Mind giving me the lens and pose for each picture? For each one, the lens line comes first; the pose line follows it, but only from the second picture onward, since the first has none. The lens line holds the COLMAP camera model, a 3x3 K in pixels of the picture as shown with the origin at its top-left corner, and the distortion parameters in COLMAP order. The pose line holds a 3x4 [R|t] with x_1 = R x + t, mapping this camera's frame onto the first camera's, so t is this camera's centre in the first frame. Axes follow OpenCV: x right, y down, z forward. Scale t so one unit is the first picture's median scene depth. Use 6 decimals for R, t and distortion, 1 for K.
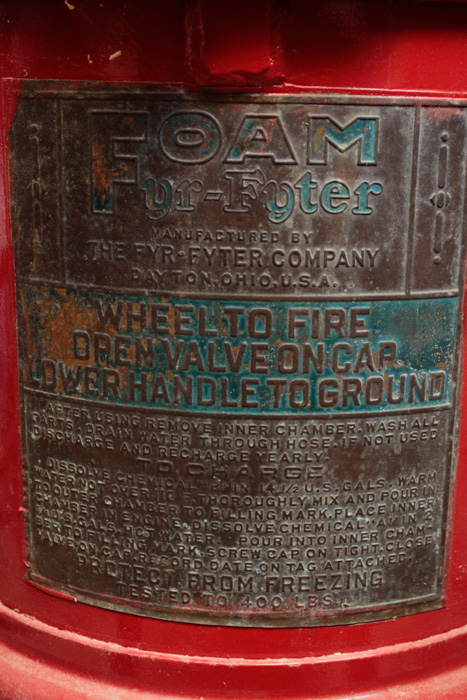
lens RADIAL K [[1022.3, 0, 253.0], [0, 1022.3, 350.3], [0, 0, 1]] dist [-0.067731, 0.000000]
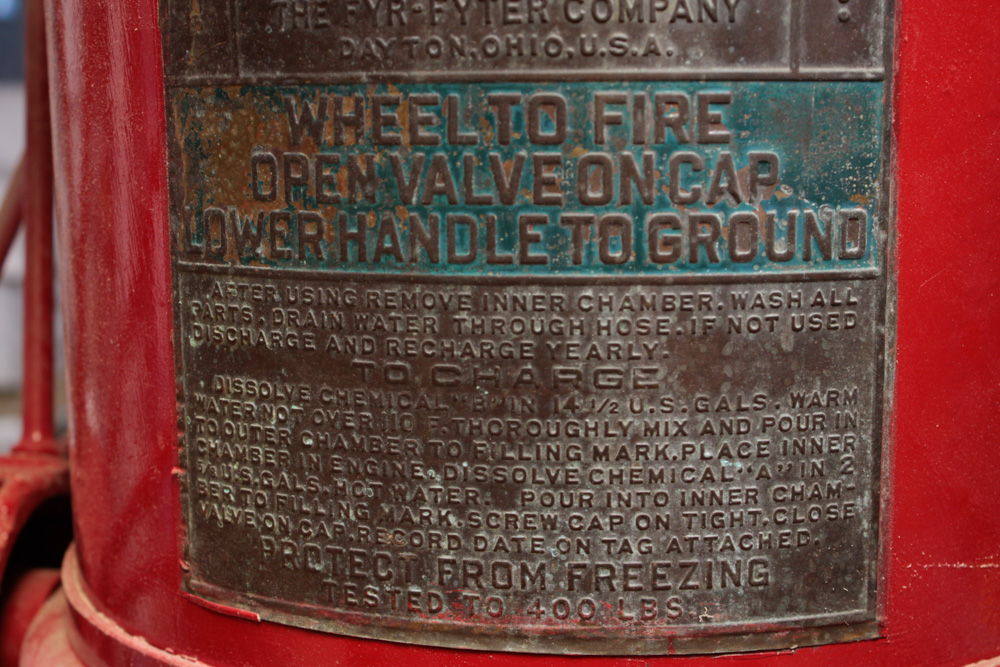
lens RADIAL K [[1640.8, 0, 500.9], [0, 1640.8, 333.5], [0, 0, 1]] dist [-0.037711, 0.000000]
pose [[0.995206, -0.009781, -0.097315, 0.071765], [0.001502, 0.996398, -0.084790, 0.179231], [0.097793, 0.084237, 0.991635, 0.042768]]
